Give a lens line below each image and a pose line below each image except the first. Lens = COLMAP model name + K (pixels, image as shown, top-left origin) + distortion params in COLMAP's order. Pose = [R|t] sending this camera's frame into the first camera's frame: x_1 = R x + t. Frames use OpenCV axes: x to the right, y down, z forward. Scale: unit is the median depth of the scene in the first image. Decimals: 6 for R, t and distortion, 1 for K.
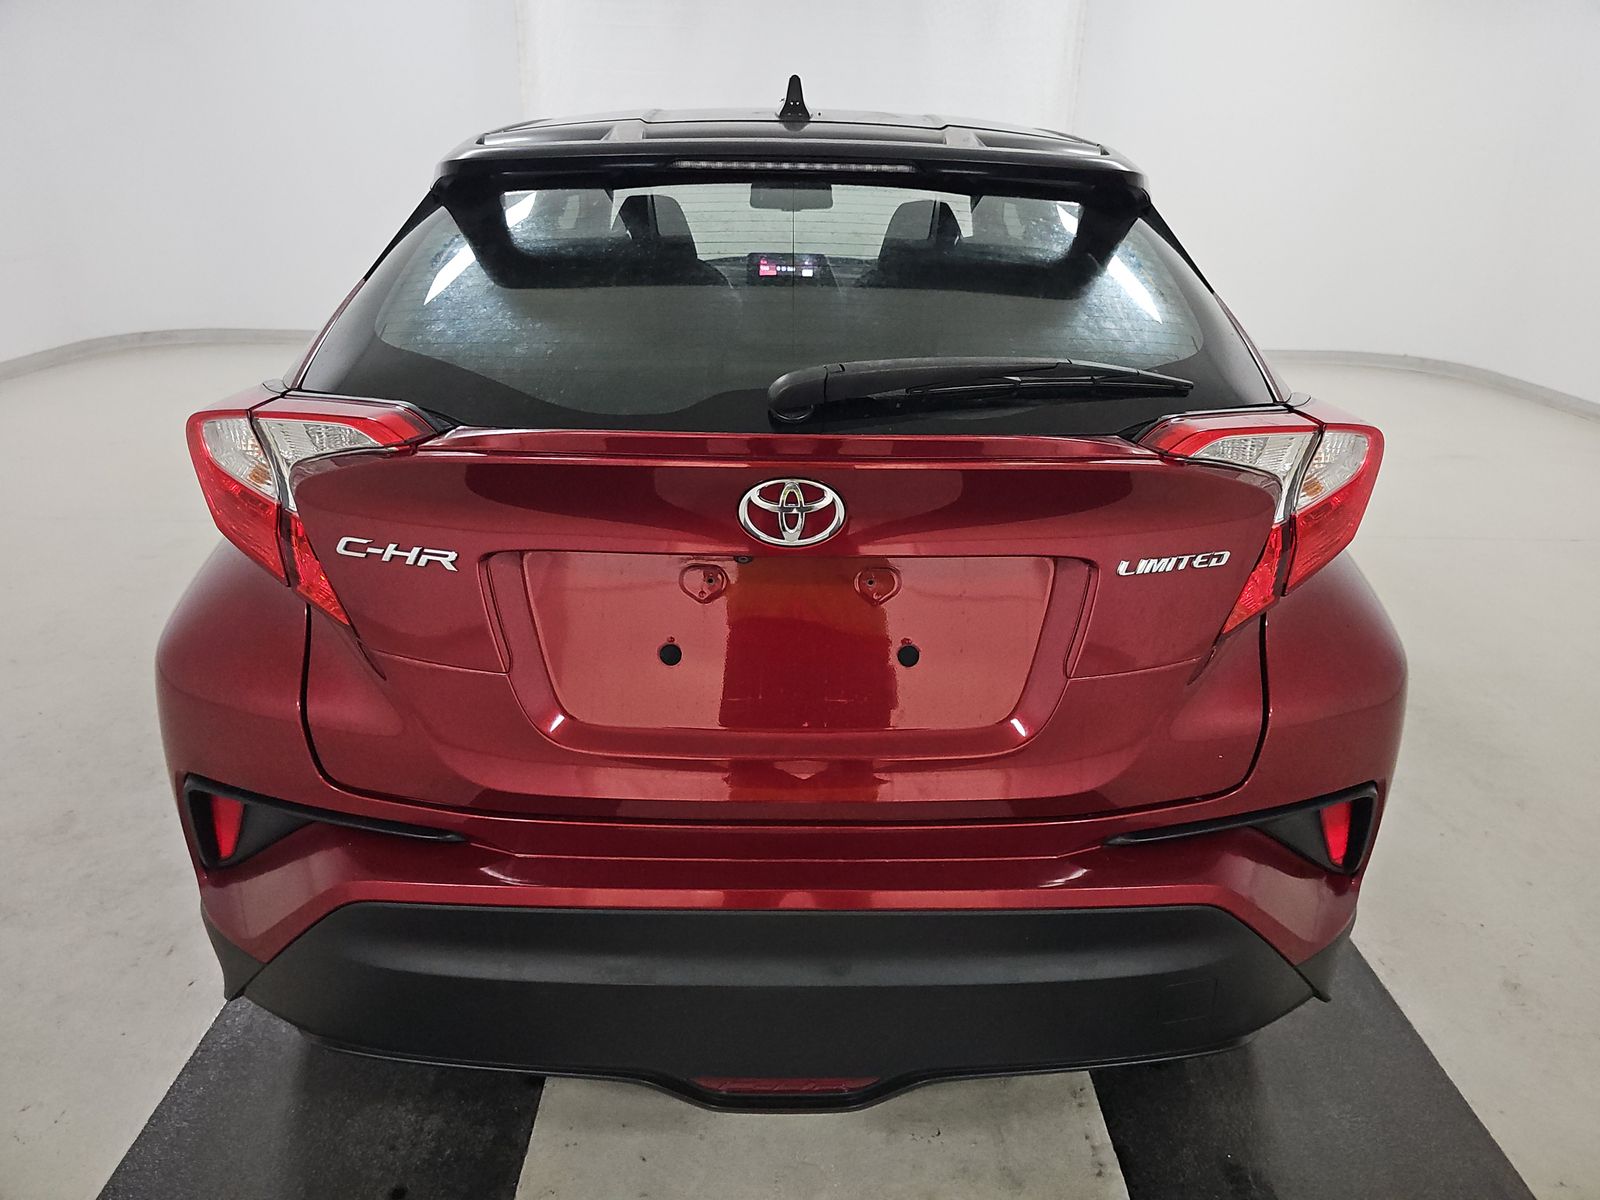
lens RADIAL K [[1078.5, 0, 808.4], [0, 1078.5, 601.5], [0, 0, 1]] dist [0.006681, 0.001263]
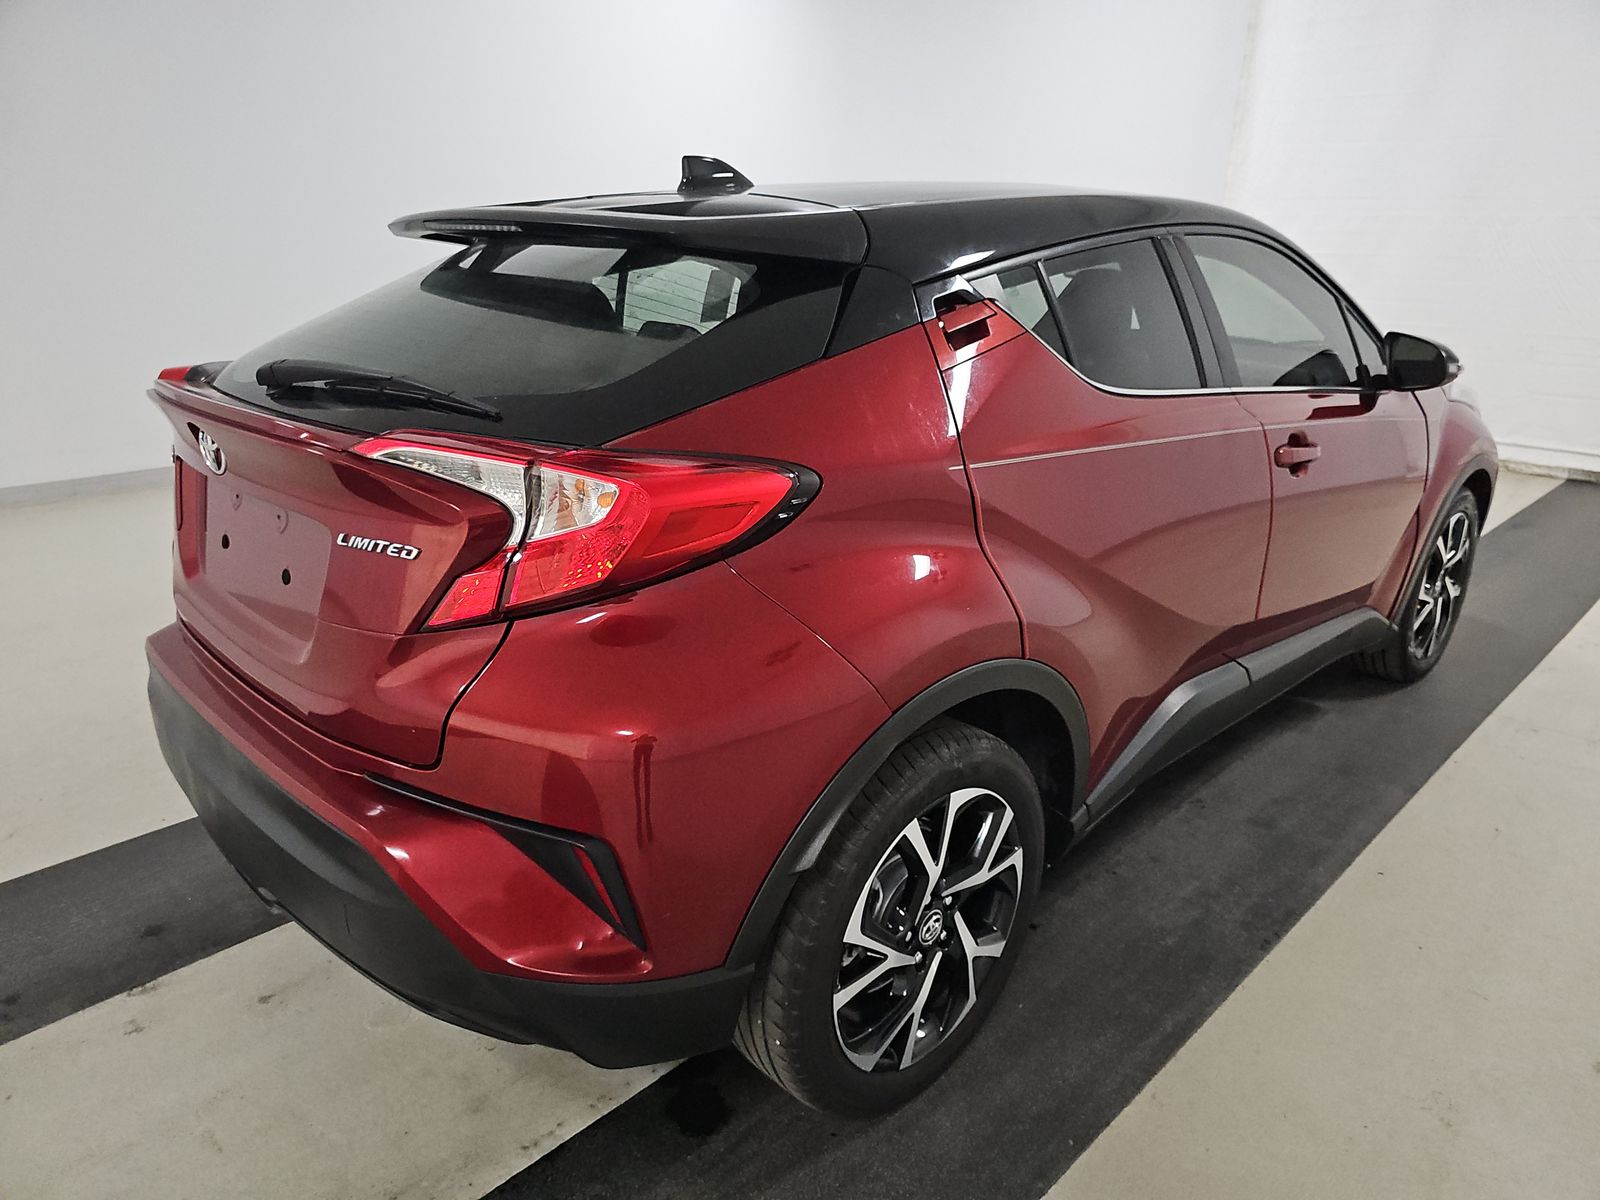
lens RADIAL K [[1078.5, 0, 802.7], [0, 1078.5, 599.6], [0, 0, 1]] dist [0.006681, 0.001263]
pose [[0.700667, 0.236242, -0.673242, 1.478772], [-0.279915, 0.958961, 0.045184, -0.163369], [0.656287, 0.156792, 0.738040, 0.427589]]
